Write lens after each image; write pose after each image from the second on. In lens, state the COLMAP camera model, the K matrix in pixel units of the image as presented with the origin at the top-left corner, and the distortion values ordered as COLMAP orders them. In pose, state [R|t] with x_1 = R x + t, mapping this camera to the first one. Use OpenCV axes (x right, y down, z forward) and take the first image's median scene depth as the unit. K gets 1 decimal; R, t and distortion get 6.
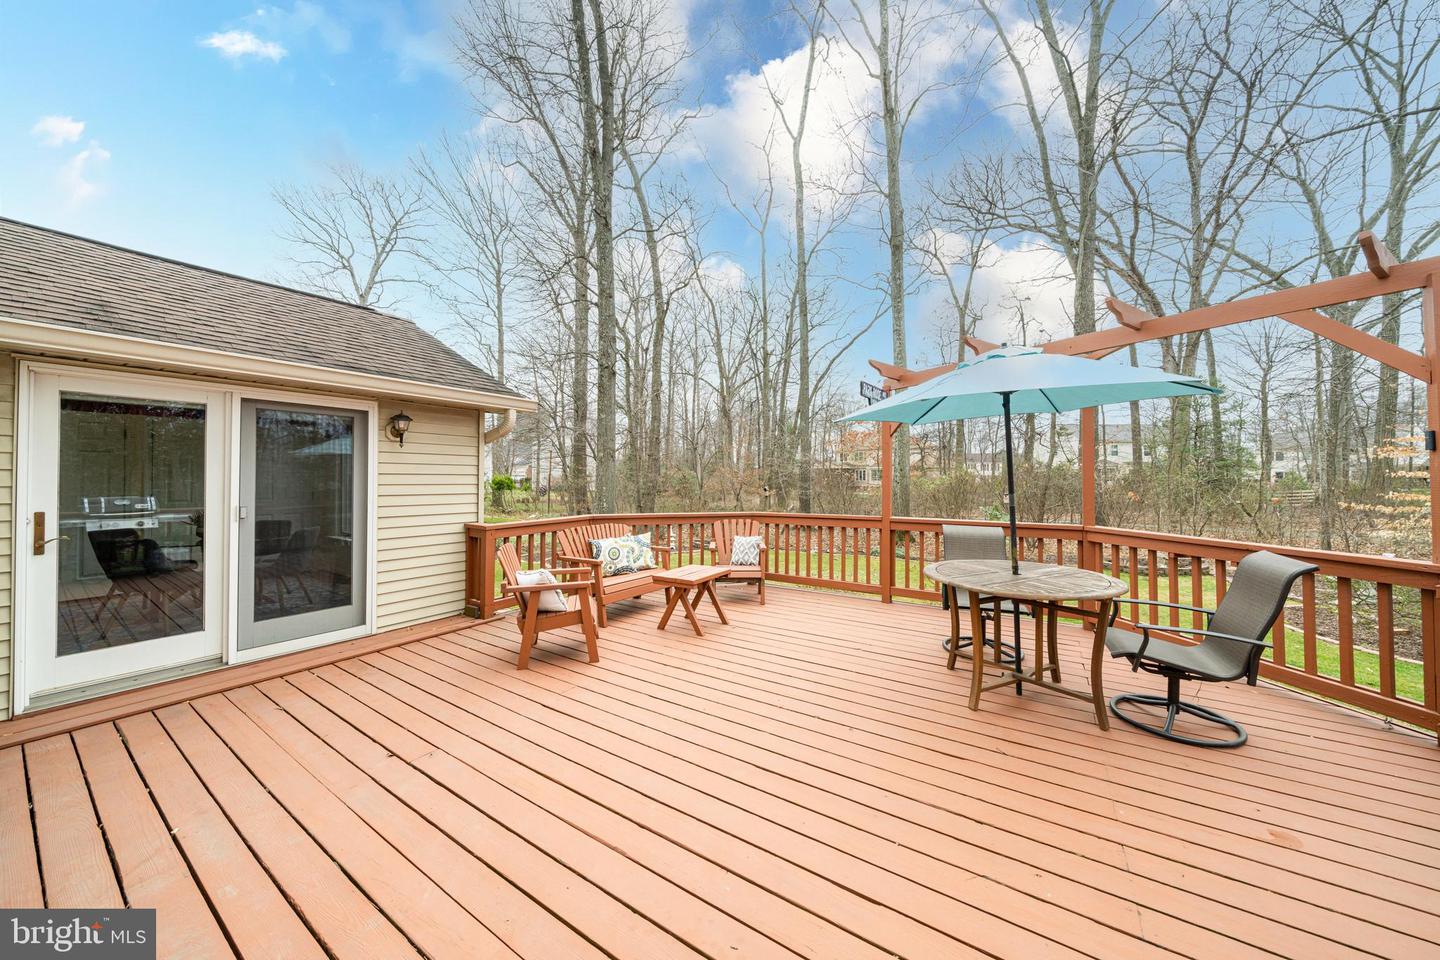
lens RADIAL K [[490.4, 0, 718.7], [0, 490.4, 472.9], [0, 0, 1]] dist [-0.004774, -0.000033]
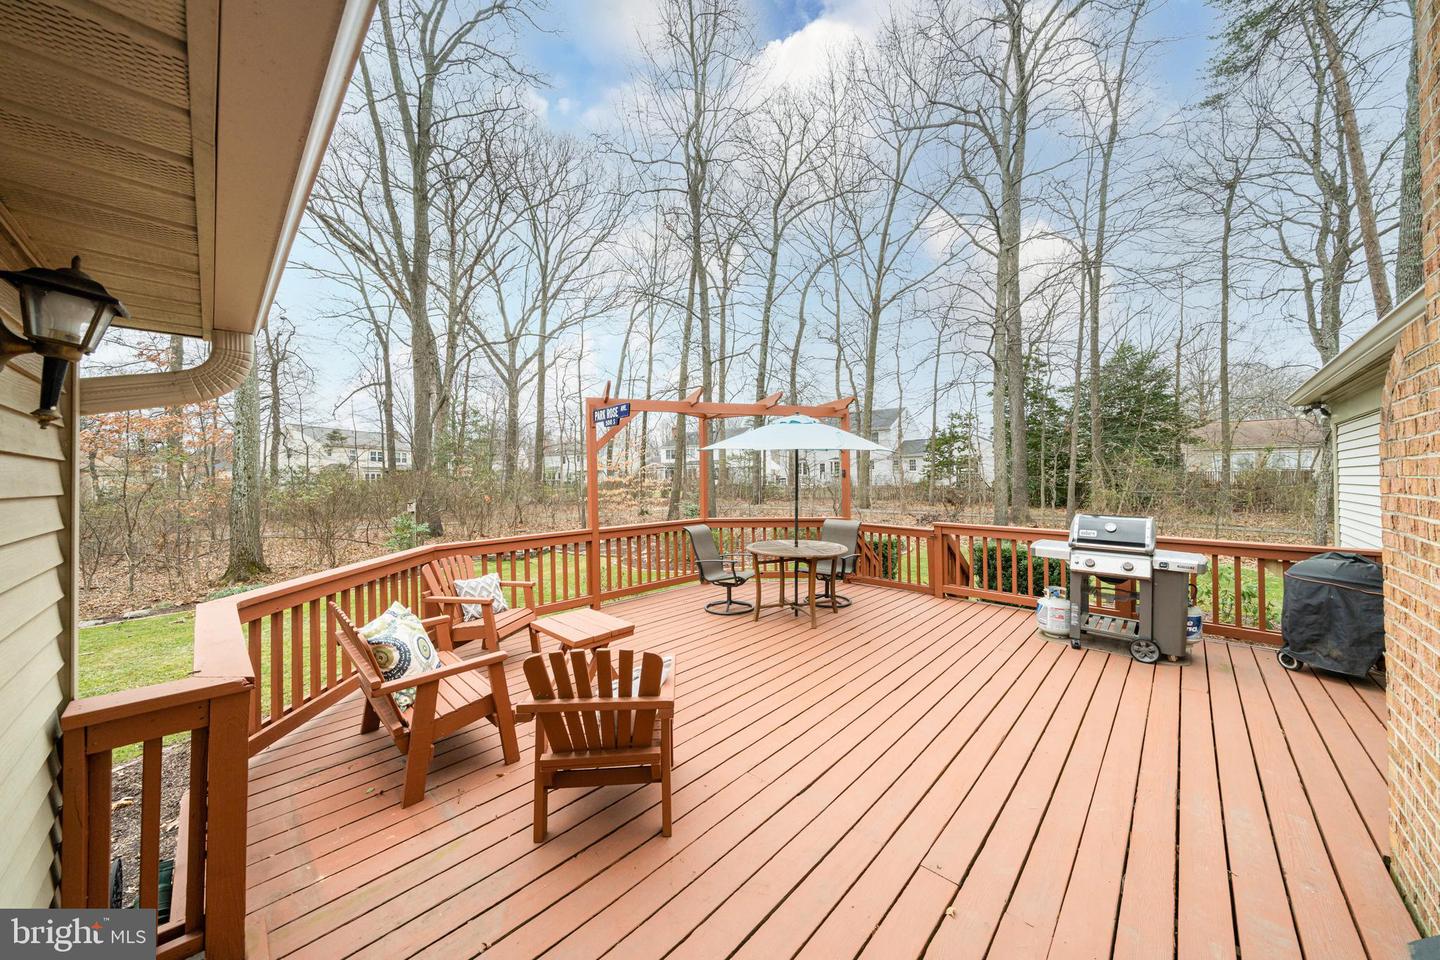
lens RADIAL K [[490.4, 0, 717.8], [0, 490.4, 476.5], [0, 0, 1]] dist [-0.004774, -0.000033]
pose [[0.175252, 0.004963, 0.984511, -1.108774], [0.001833, 0.999984, -0.005367, -0.025815], [-0.984522, 0.002745, 0.175241, 0.956965]]
